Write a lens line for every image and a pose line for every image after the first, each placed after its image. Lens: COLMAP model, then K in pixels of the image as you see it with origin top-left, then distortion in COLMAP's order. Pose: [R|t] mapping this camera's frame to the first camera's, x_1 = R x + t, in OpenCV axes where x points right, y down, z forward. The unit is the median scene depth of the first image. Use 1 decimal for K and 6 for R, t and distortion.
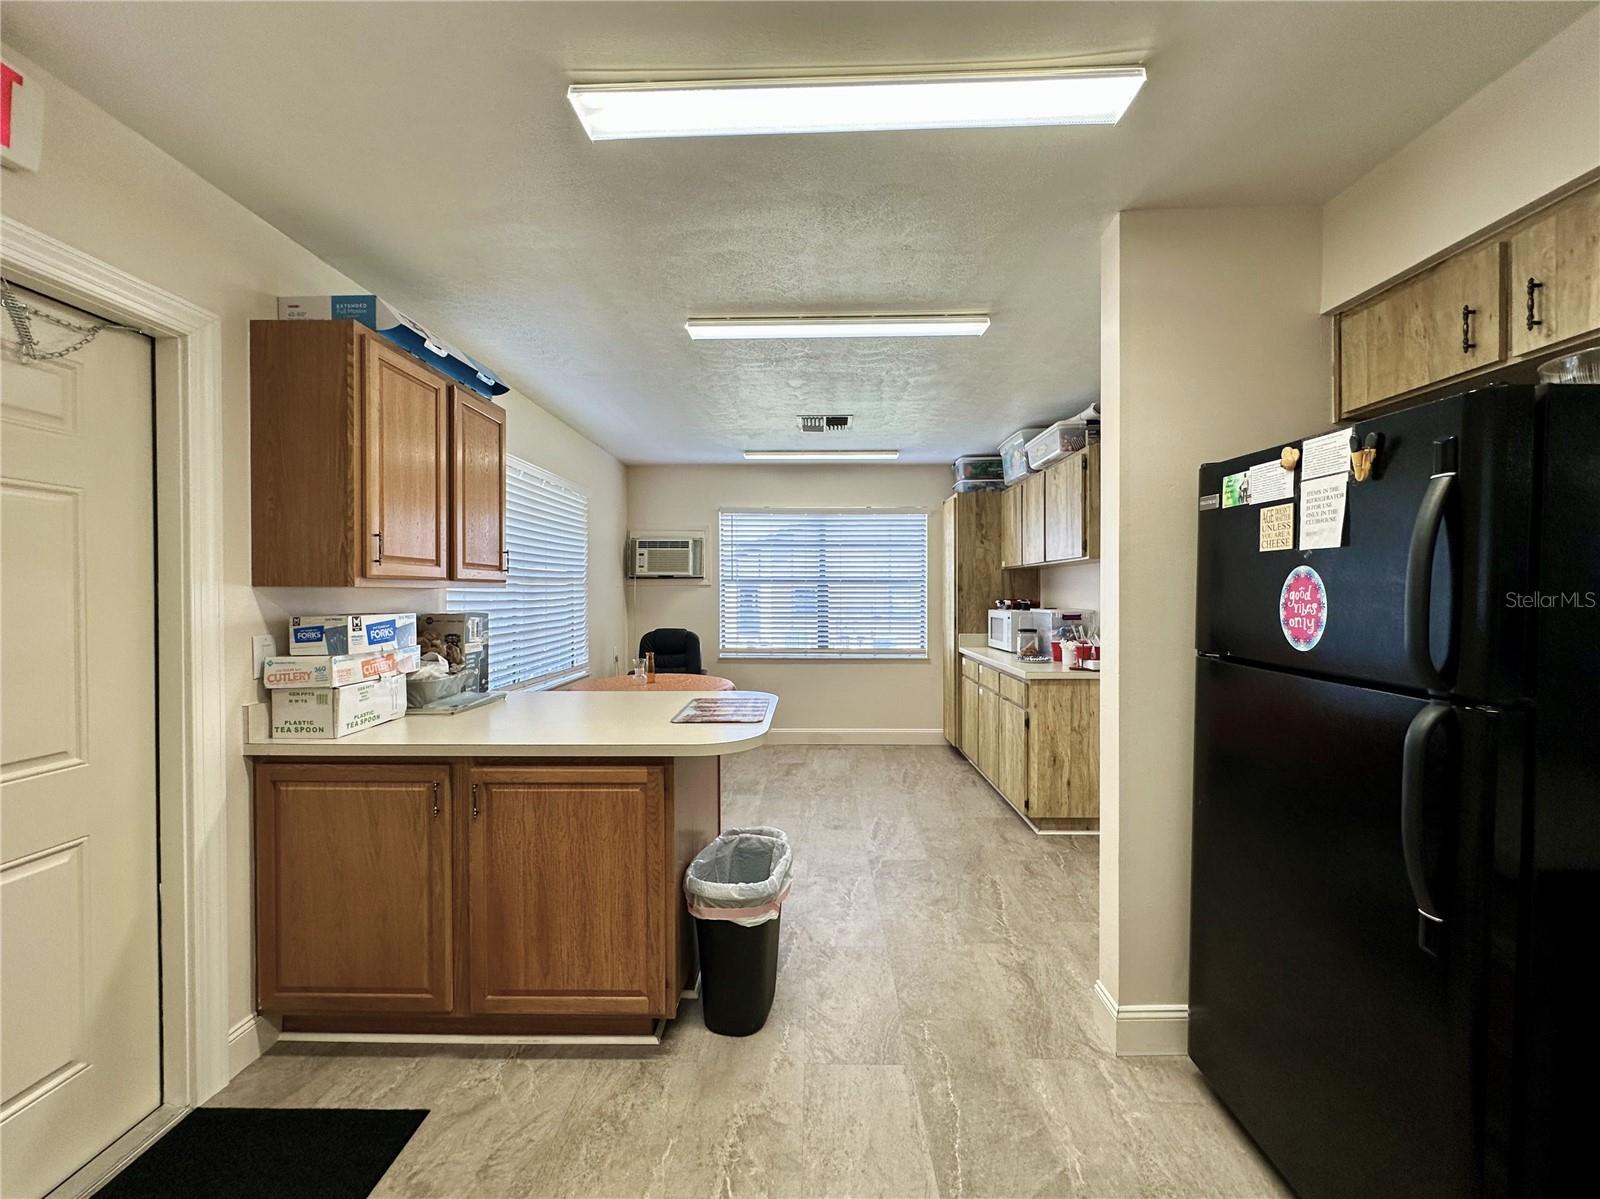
lens RADIAL K [[641.7, 0, 798.7], [0, 641.7, 597.3], [0, 0, 1]] dist [0.002626, 0.000066]
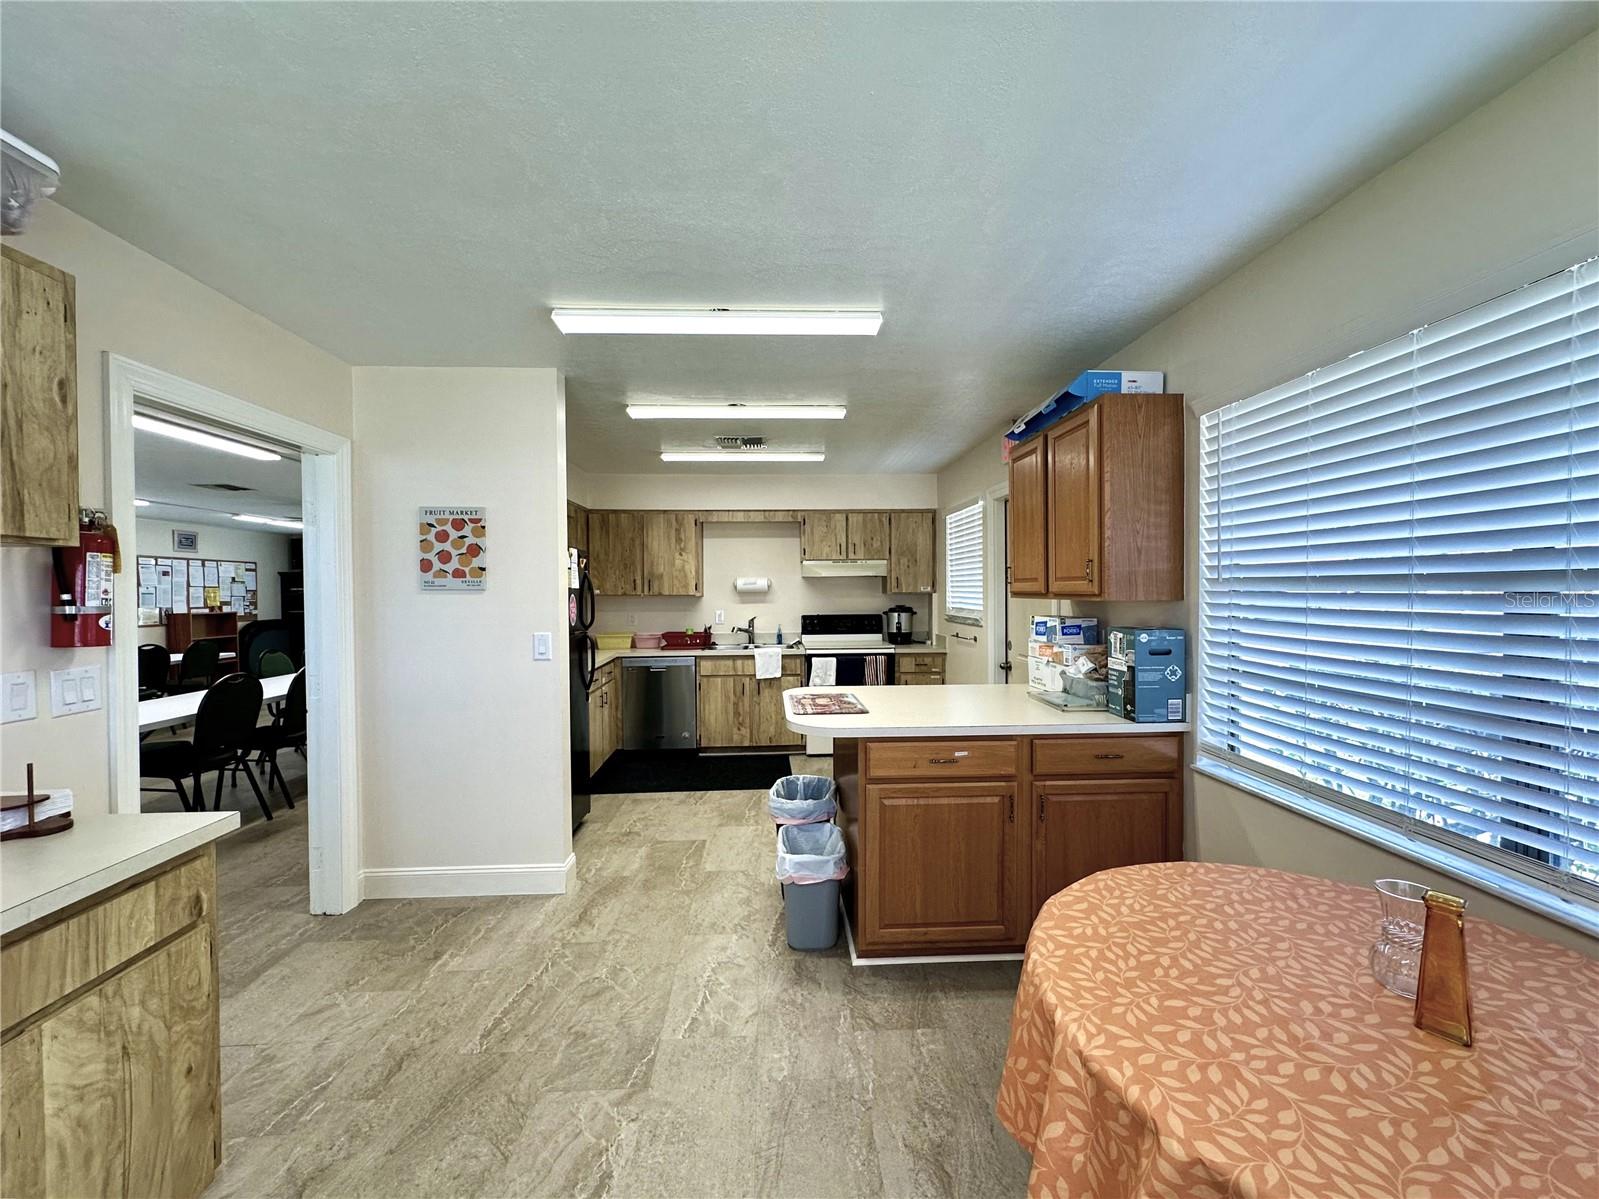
lens RADIAL K [[641.3, 0, 798.2], [0, 641.3, 597.6], [0, 0, 1]] dist [0.002626, 0.000066]
pose [[-0.997355, 0.009897, -0.072007, 0.019202], [0.008602, 0.999796, 0.018266, -0.045086], [0.072173, 0.017599, -0.997237, 2.155007]]
